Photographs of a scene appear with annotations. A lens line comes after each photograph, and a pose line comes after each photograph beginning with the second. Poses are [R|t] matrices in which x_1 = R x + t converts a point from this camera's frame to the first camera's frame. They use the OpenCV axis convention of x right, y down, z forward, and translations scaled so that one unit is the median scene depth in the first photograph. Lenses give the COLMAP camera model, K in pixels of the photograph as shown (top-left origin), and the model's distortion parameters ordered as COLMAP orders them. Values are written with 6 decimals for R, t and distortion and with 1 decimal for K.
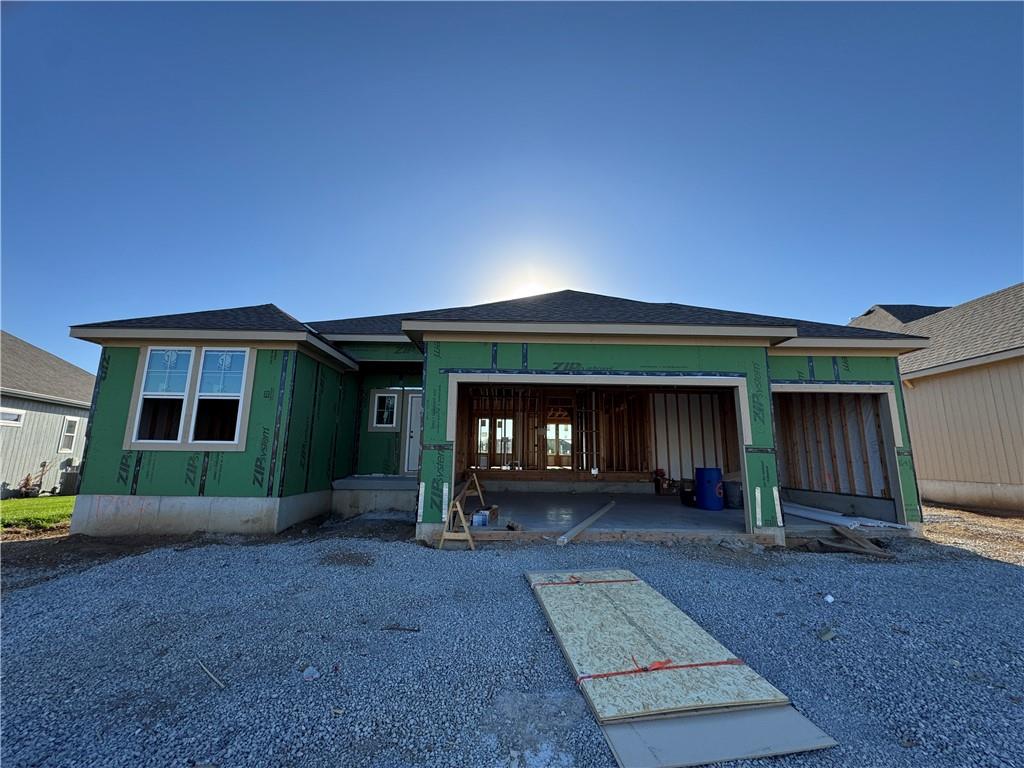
lens RADIAL K [[404.5, 0, 512.0], [0, 404.5, 384.0], [0, 0, 1]] dist [-0.001972, -0.000119]
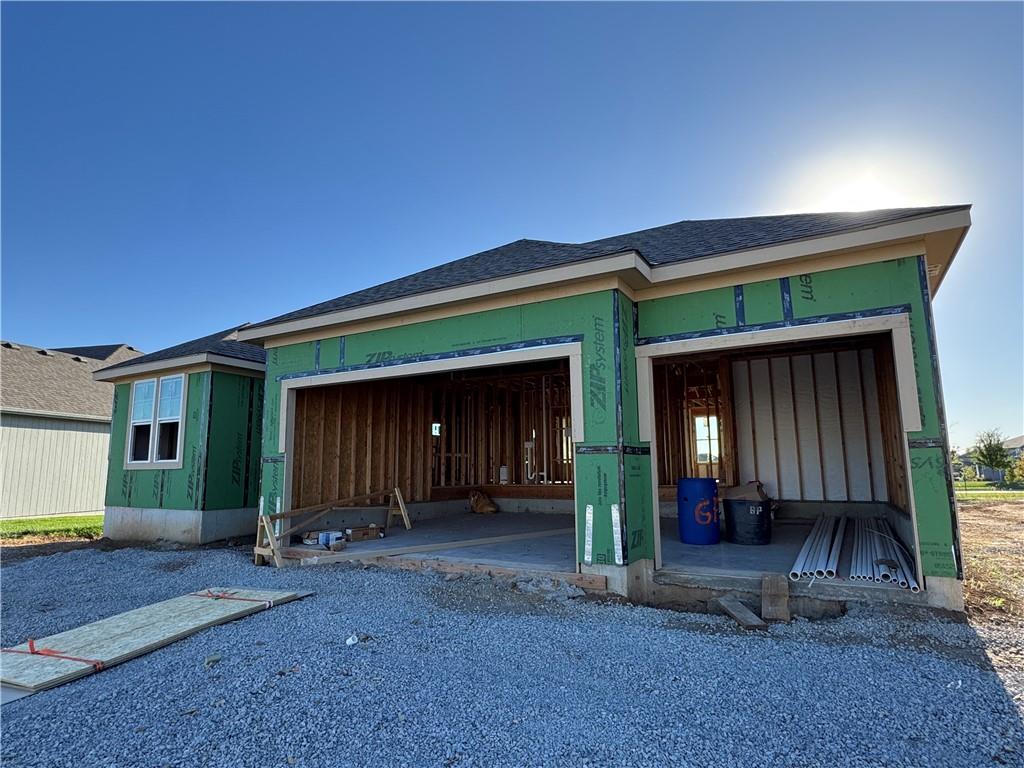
lens RADIAL K [[563.7, 0, 512.0], [0, 563.7, 384.0], [0, 0, 1]] dist [-0.002907, -0.000311]
pose [[0.862354, -0.096823, -0.496962, 0.902048], [0.109990, 0.993929, -0.002788, 0.041962], [0.494215, -0.052256, 0.867768, 0.129626]]
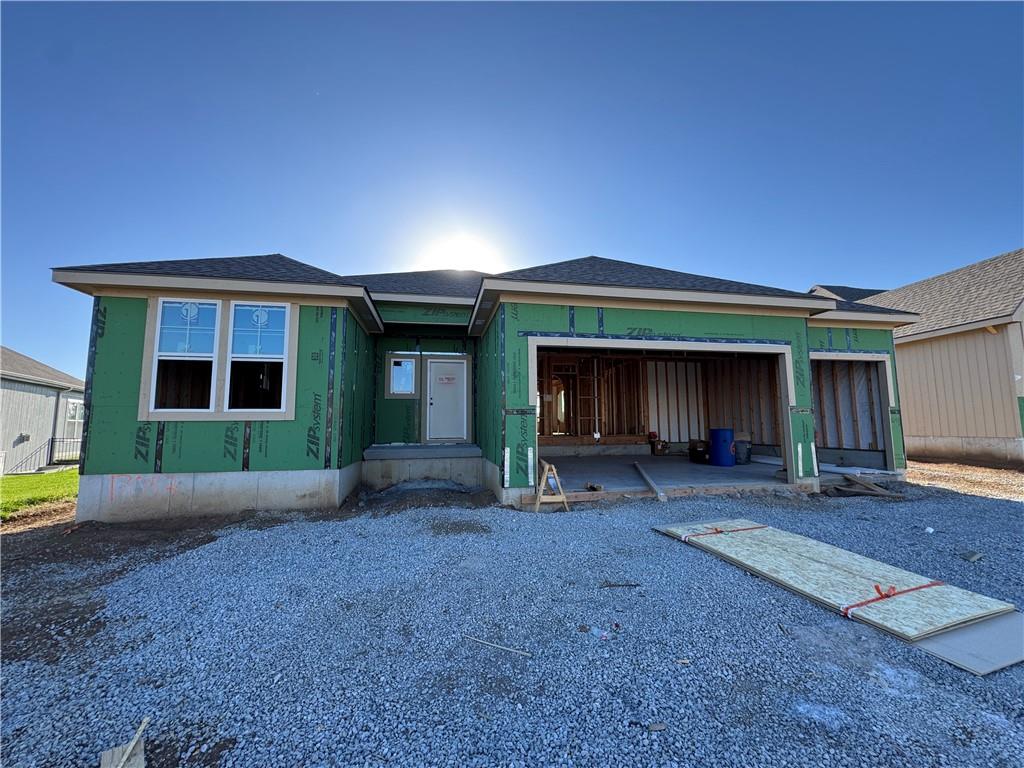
lens RADIAL K [[404.5, 0, 512.0], [0, 404.5, 384.0], [0, 0, 1]] dist [-0.001972, -0.000119]
pose [[0.984358, -0.001910, 0.176169, -0.349055], [-0.011456, 0.997131, 0.074823, 0.014758], [-0.175806, -0.075671, 0.981512, 0.044315]]
